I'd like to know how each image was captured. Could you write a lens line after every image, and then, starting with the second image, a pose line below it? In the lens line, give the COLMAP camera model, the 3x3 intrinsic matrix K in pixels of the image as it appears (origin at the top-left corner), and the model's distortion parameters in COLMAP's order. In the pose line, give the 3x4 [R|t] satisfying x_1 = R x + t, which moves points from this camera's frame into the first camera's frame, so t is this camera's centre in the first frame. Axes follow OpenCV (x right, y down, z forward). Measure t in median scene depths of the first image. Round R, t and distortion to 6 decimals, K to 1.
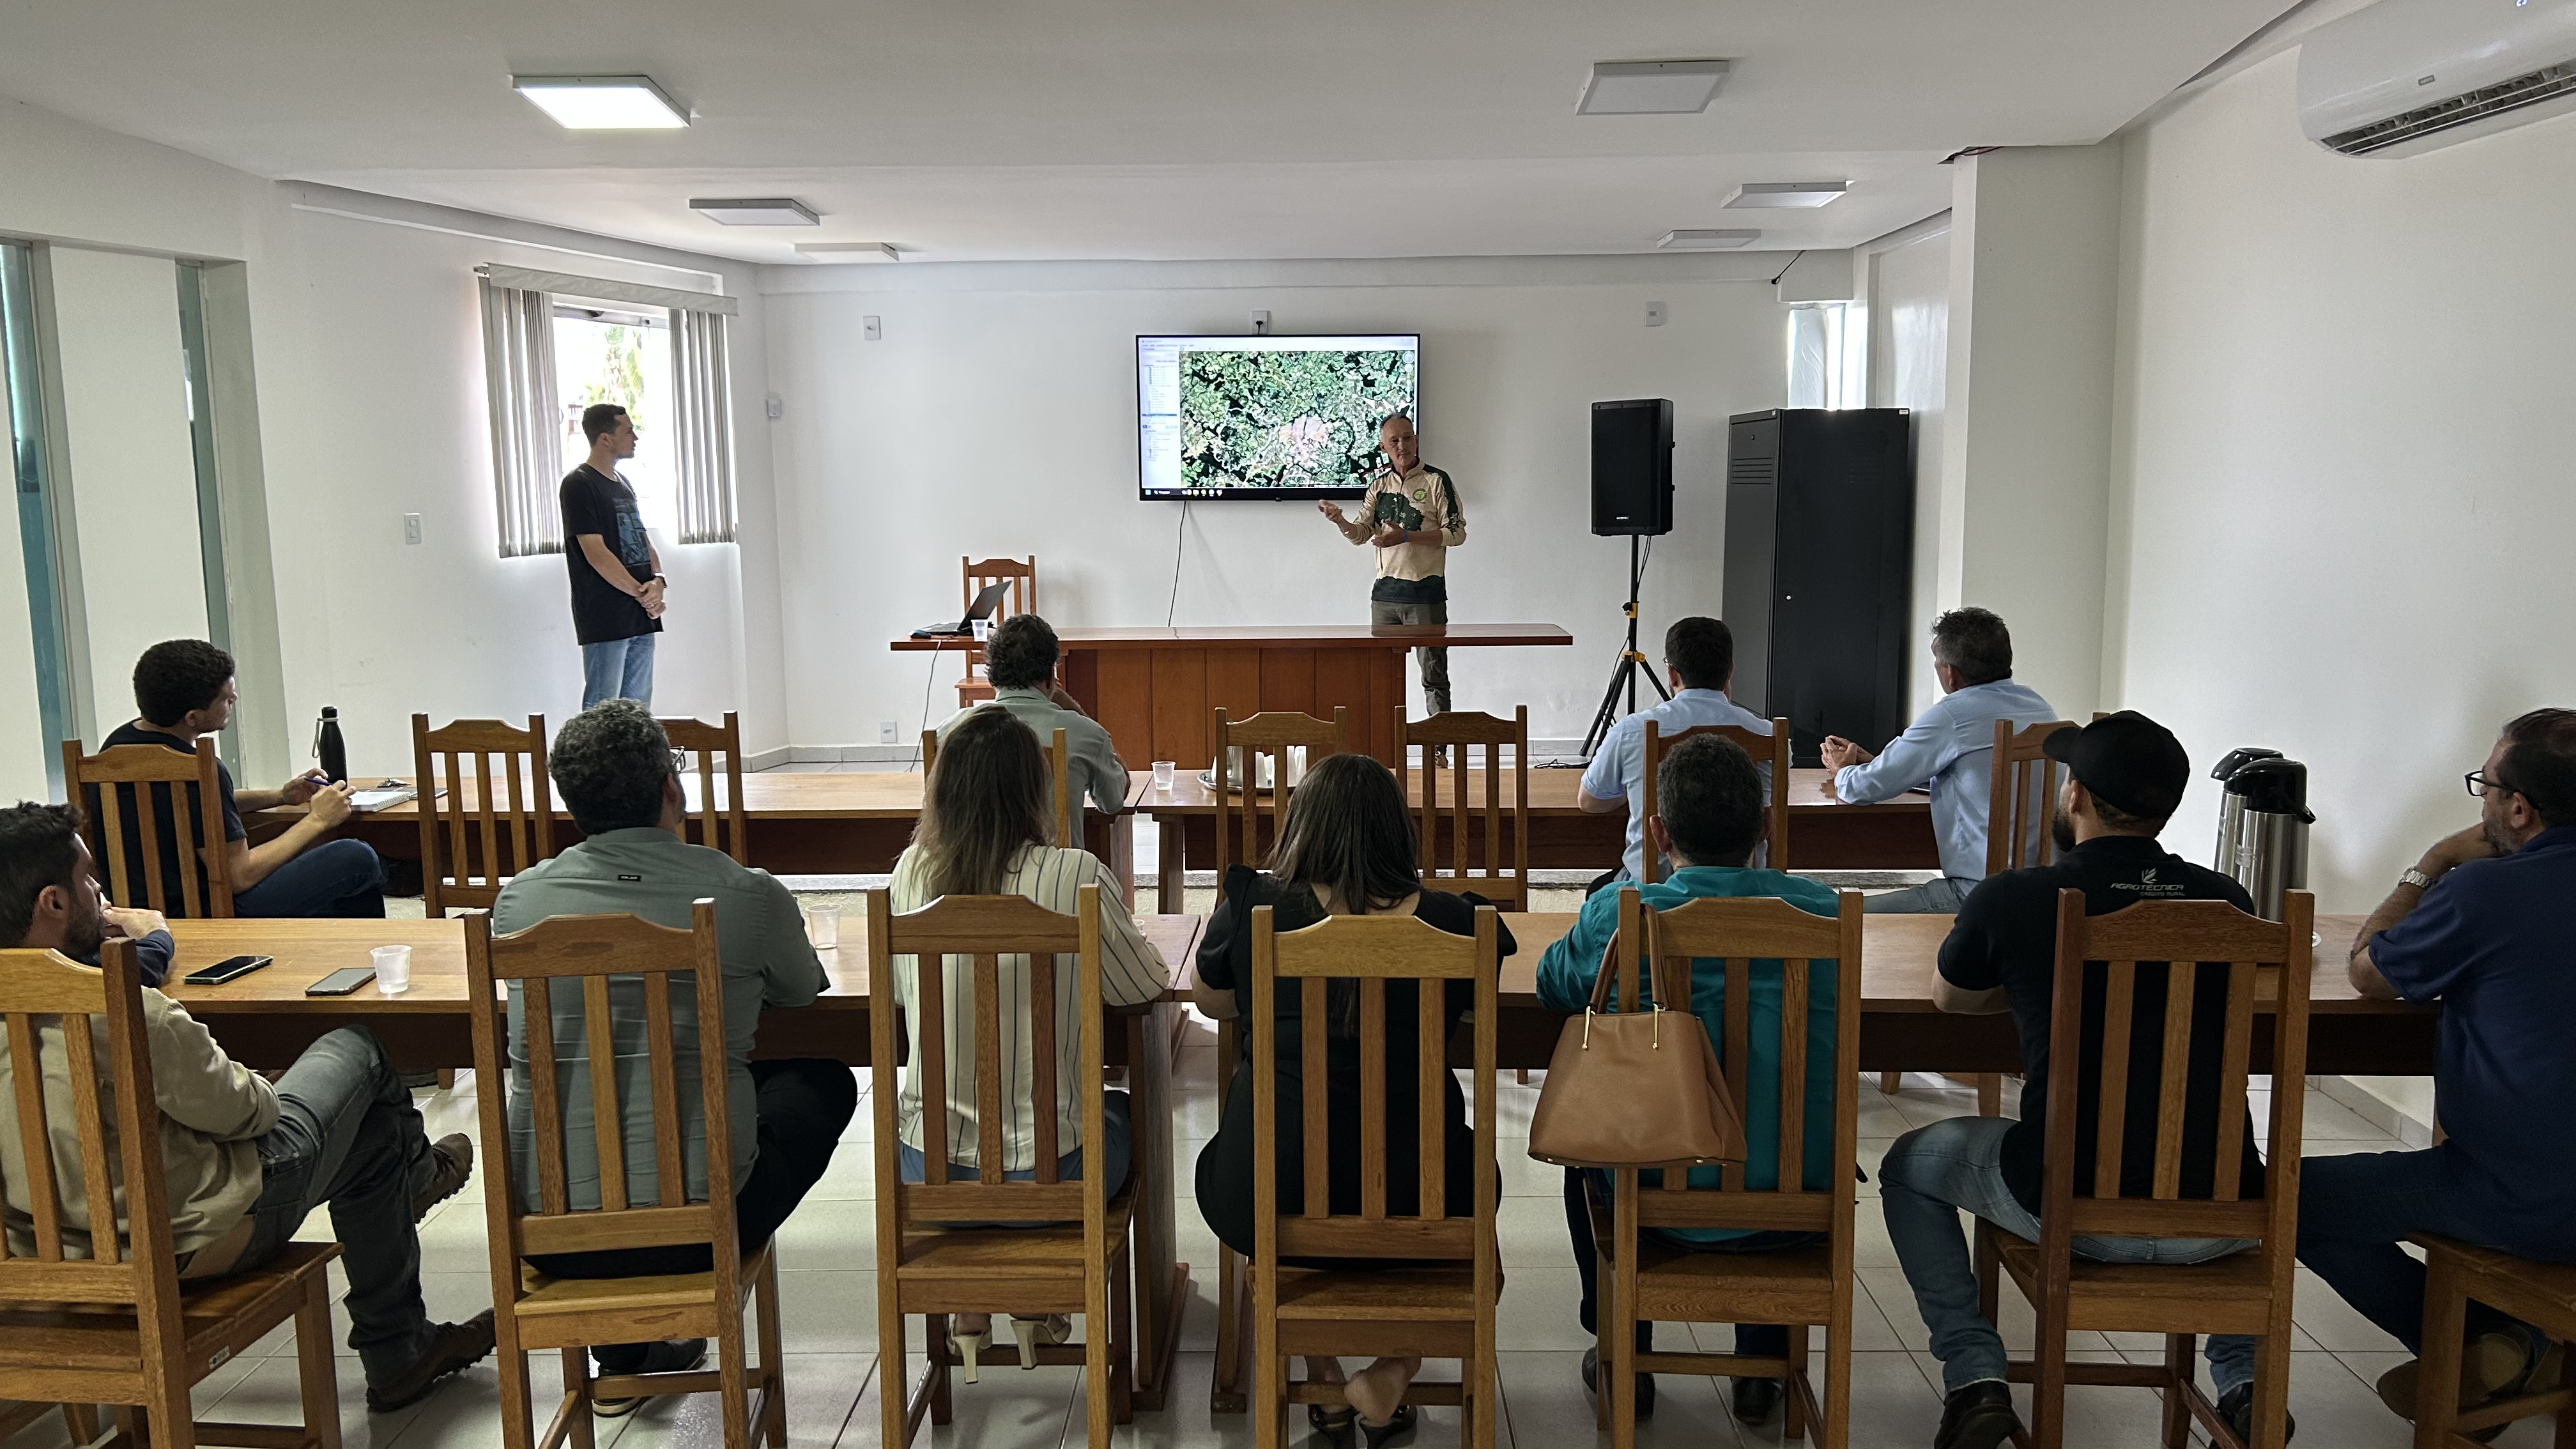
lens RADIAL K [[1909.0, 0, 1232.2], [0, 1909.0, 732.7], [0, 0, 1]] dist [0.104890, -0.216567]
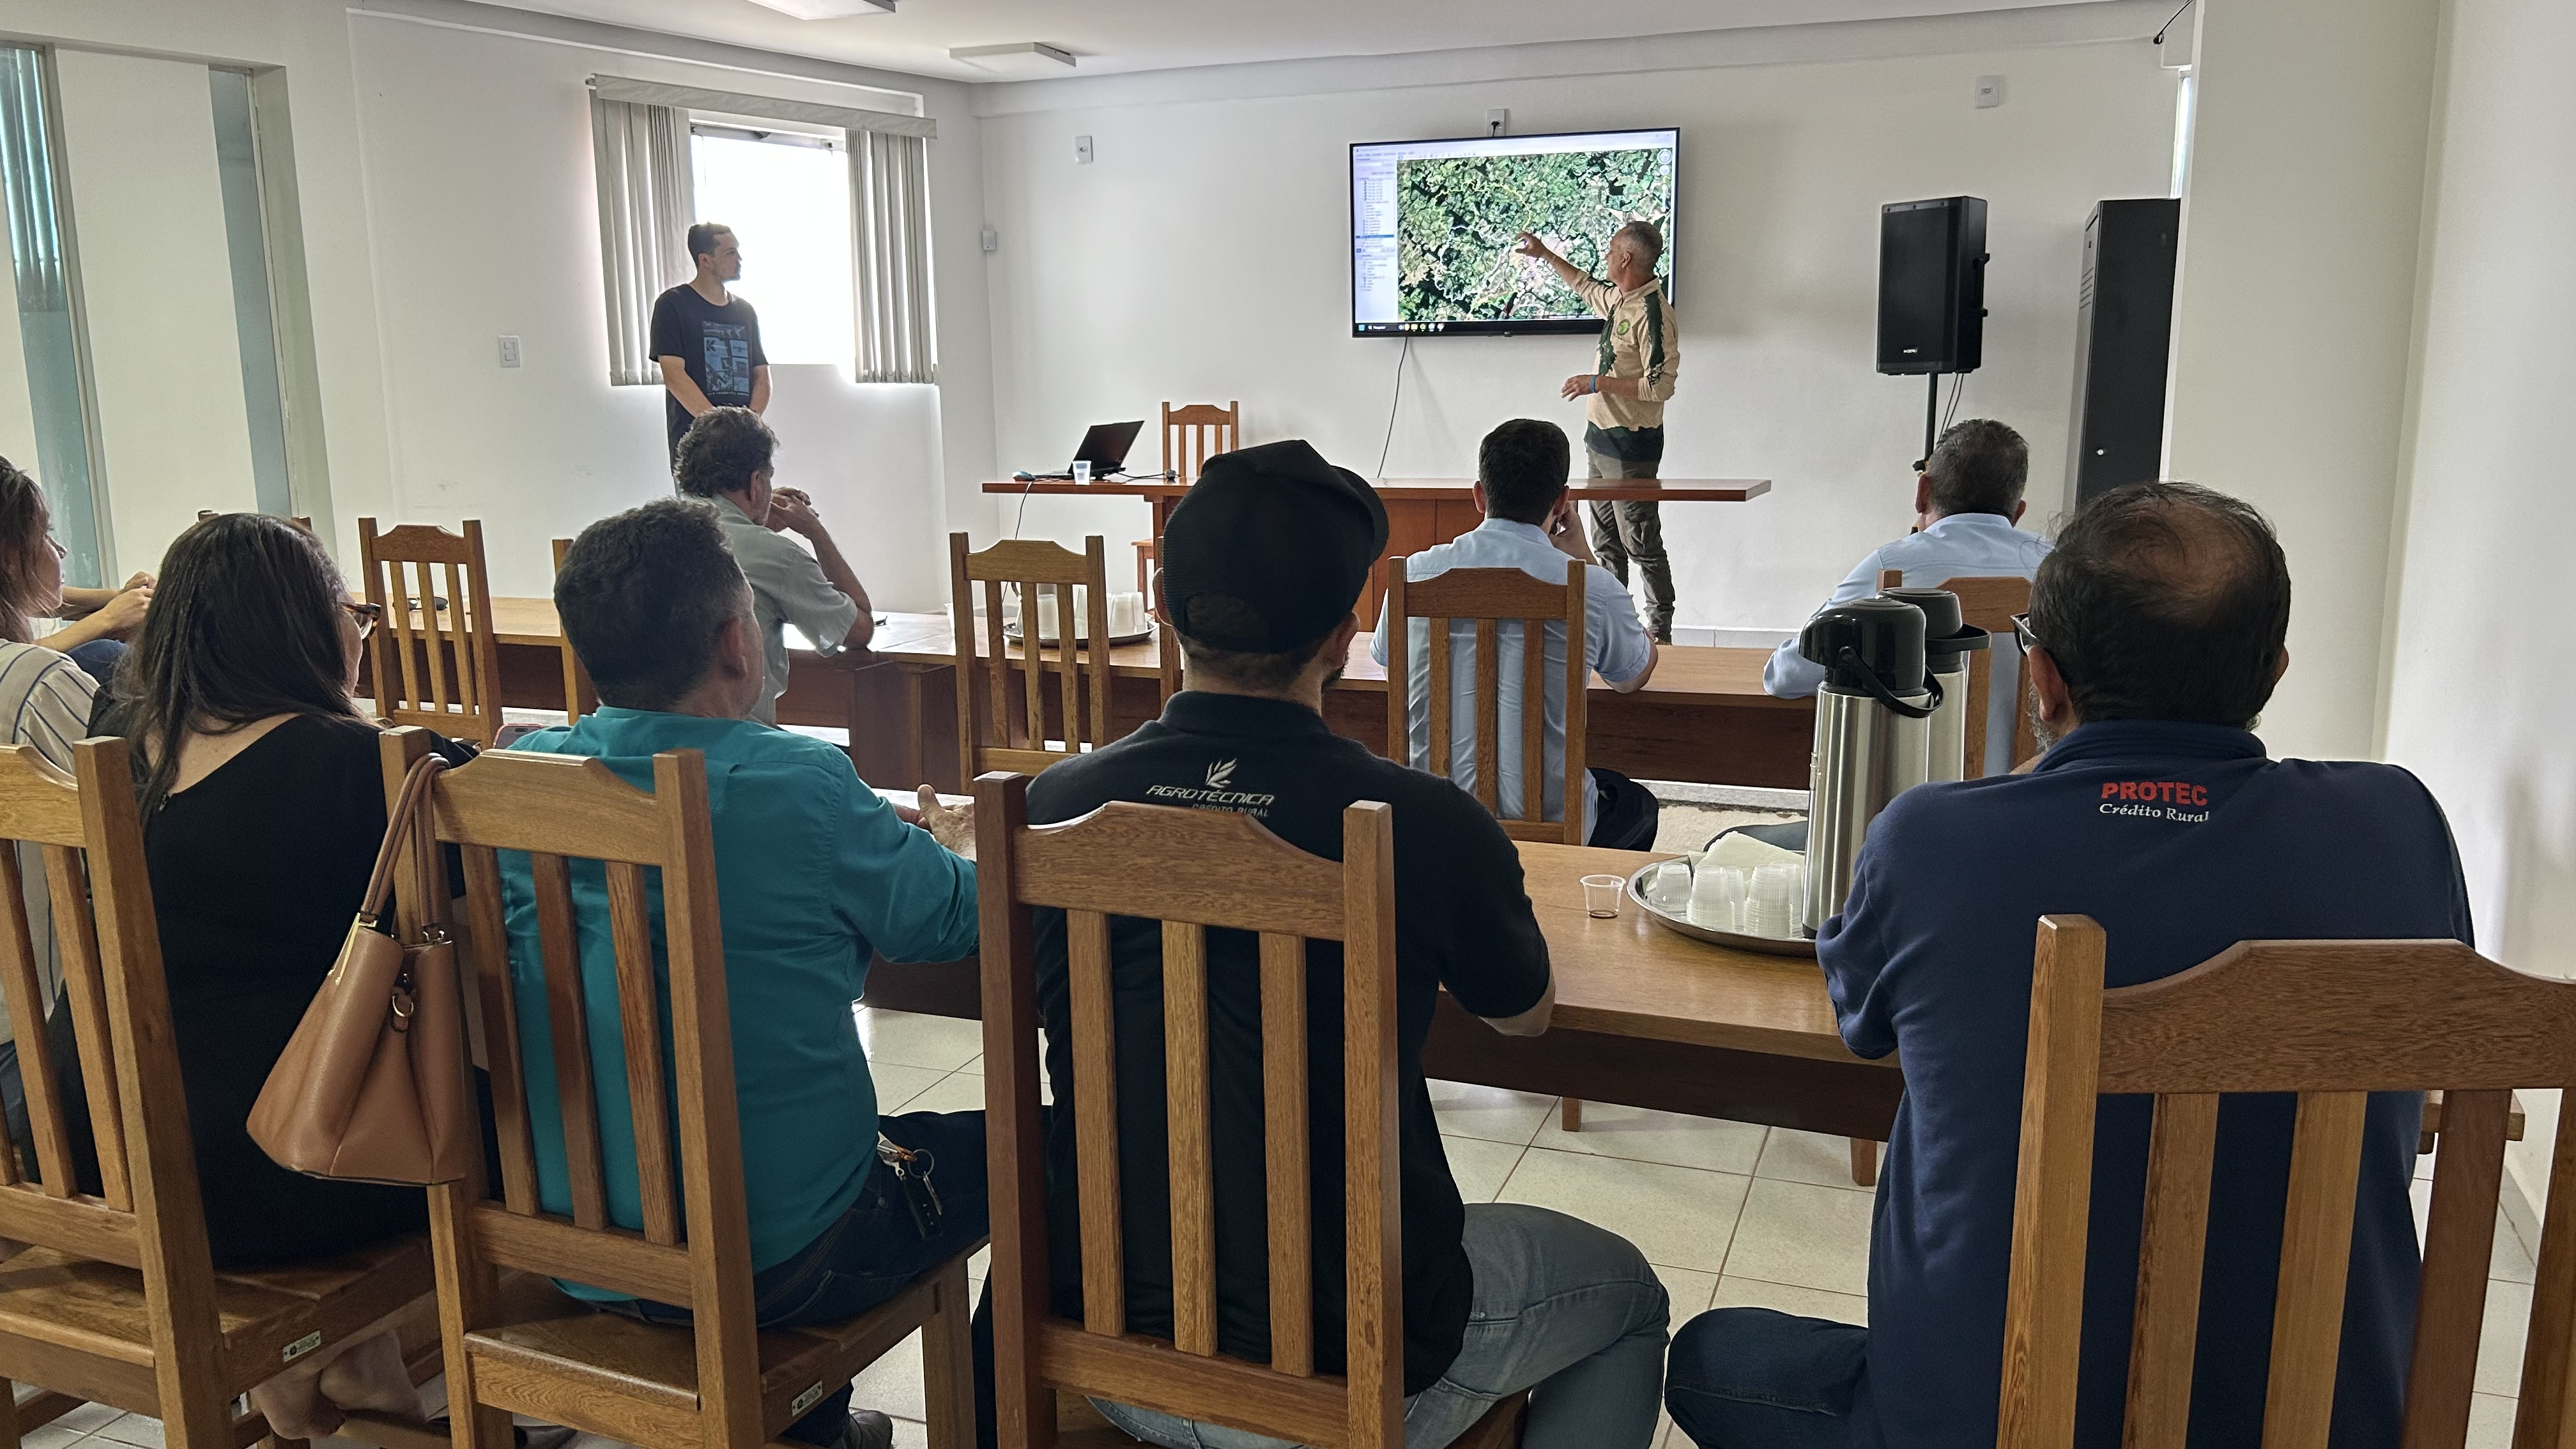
lens RADIAL K [[1909.0, 0, 1232.2], [0, 1909.0, 732.7], [0, 0, 1]] dist [0.104890, -0.216567]
pose [[0.946825, 0.060615, -0.315989, 0.191384], [-0.043918, 0.997250, 0.059702, 0.009662], [0.318739, -0.042649, 0.946883, 0.143877]]
